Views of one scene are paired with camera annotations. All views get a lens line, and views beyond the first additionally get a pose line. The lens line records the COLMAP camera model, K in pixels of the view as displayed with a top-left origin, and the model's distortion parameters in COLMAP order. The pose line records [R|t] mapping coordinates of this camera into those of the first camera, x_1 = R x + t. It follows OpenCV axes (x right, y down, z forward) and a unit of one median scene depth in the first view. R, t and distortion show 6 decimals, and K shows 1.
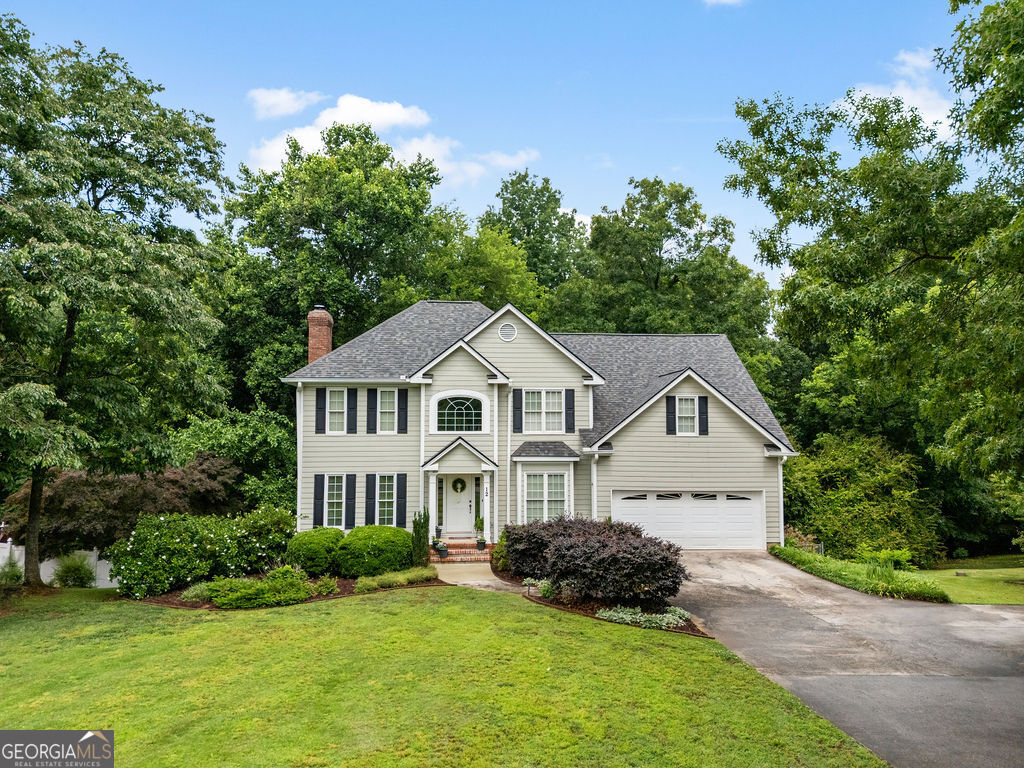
lens RADIAL K [[752.7, 0, 509.2], [0, 752.7, 379.8], [0, 0, 1]] dist [0.048723, -0.047737]
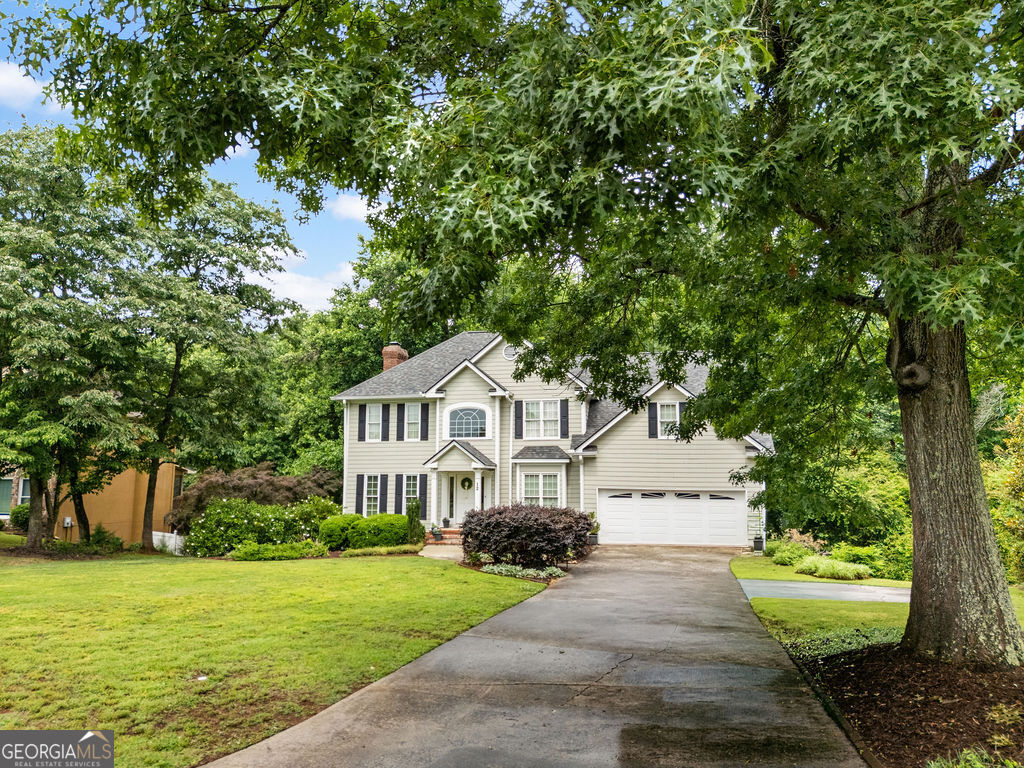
lens RADIAL K [[752.7, 0, 508.9], [0, 752.7, 374.9], [0, 0, 1]] dist [0.048723, -0.047737]
pose [[0.952600, -0.041884, -0.301329, 0.351974], [0.019665, 0.996884, -0.076397, 0.061647], [0.303589, 0.066850, 0.950455, -0.104095]]
